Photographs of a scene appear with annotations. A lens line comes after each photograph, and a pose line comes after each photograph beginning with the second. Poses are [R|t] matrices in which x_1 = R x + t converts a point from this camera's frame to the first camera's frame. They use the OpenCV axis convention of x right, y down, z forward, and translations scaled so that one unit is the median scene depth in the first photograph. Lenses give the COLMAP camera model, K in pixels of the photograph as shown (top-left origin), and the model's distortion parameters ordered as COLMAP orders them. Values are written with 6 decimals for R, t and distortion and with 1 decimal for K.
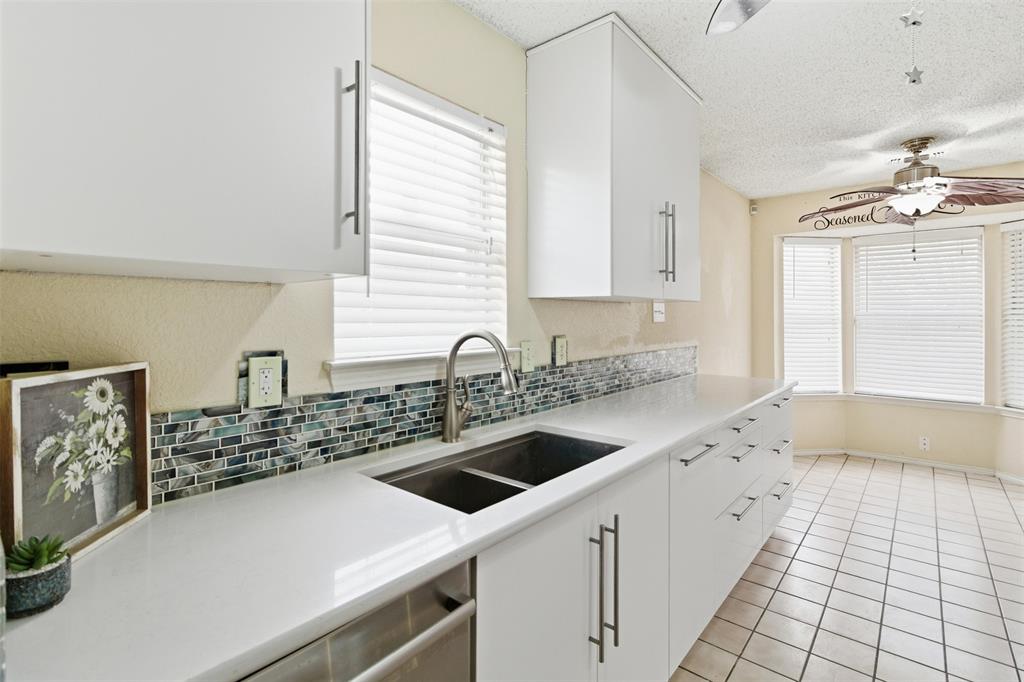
lens RADIAL K [[486.3, 0, 509.2], [0, 486.3, 316.3], [0, 0, 1]] dist [-0.027649, 0.016769]
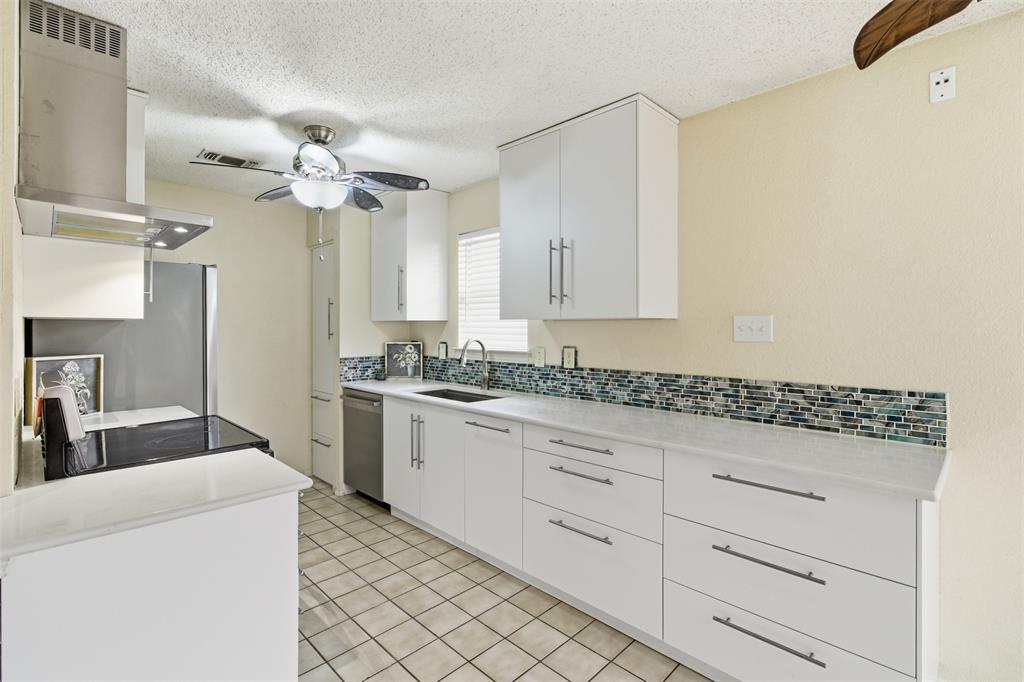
lens RADIAL K [[477.3, 0, 509.9], [0, 477.3, 326.9], [0, 0, 1]] dist [-0.004938, 0.000594]
pose [[-0.075865, -0.000094, -0.997118, 1.535868], [0.002293, 0.999997, -0.000269, -0.015850], [0.997115, -0.002307, -0.075865, 0.978718]]
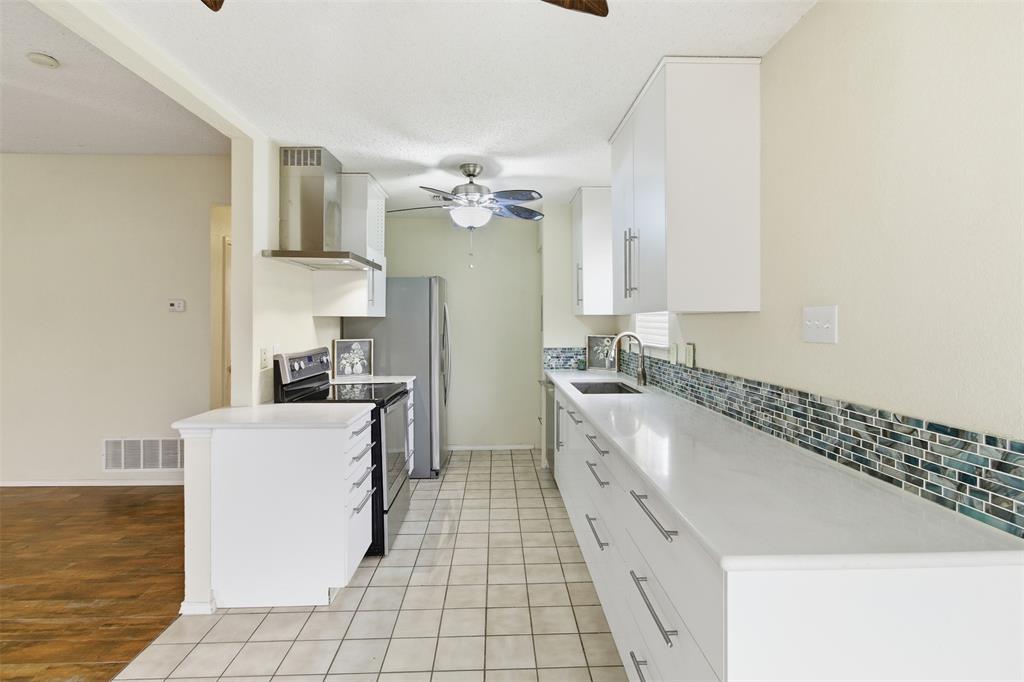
lens RADIAL K [[491.0, 0, 509.7], [0, 491.0, 320.5], [0, 0, 1]] dist [-0.002002, 0.000271]
pose [[-0.740669, 0.003316, -0.671862, 1.330346], [0.004636, 0.999989, -0.000175, -0.019348], [0.671854, -0.003244, -0.740676, 1.683469]]
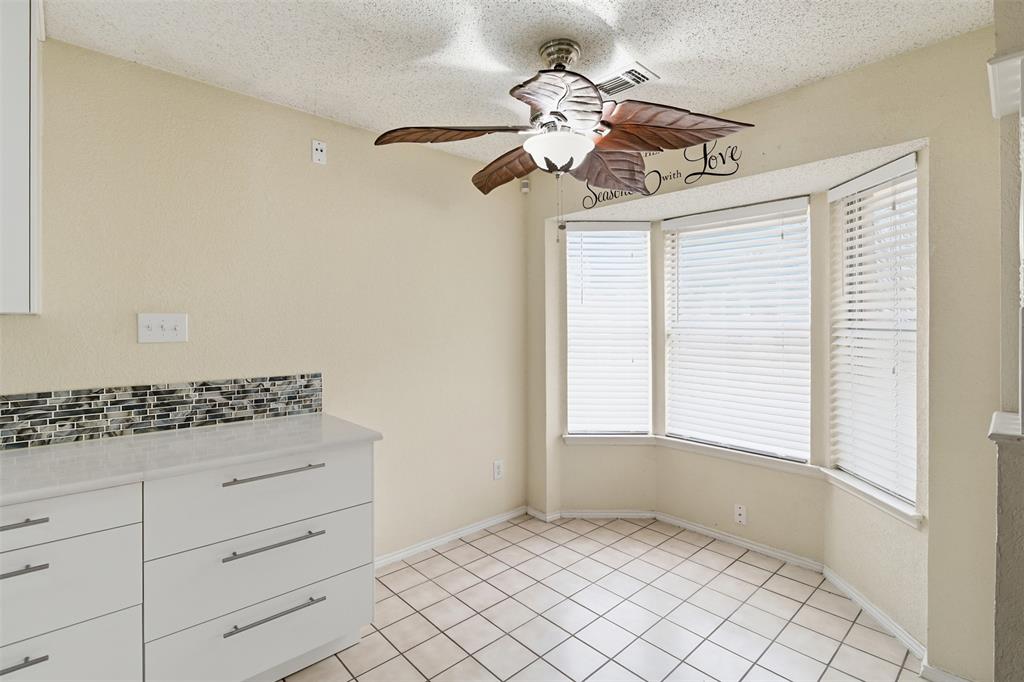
lens RADIAL K [[480.9, 0, 508.7], [0, 480.9, 325.7], [0, 0, 1]] dist [0.010592, 0.000242]
pose [[0.993148, -0.000104, -0.116867, 1.243383], [0.000454, 0.999996, 0.002964, -0.018046], [0.116866, -0.002997, 0.993143, 0.550292]]
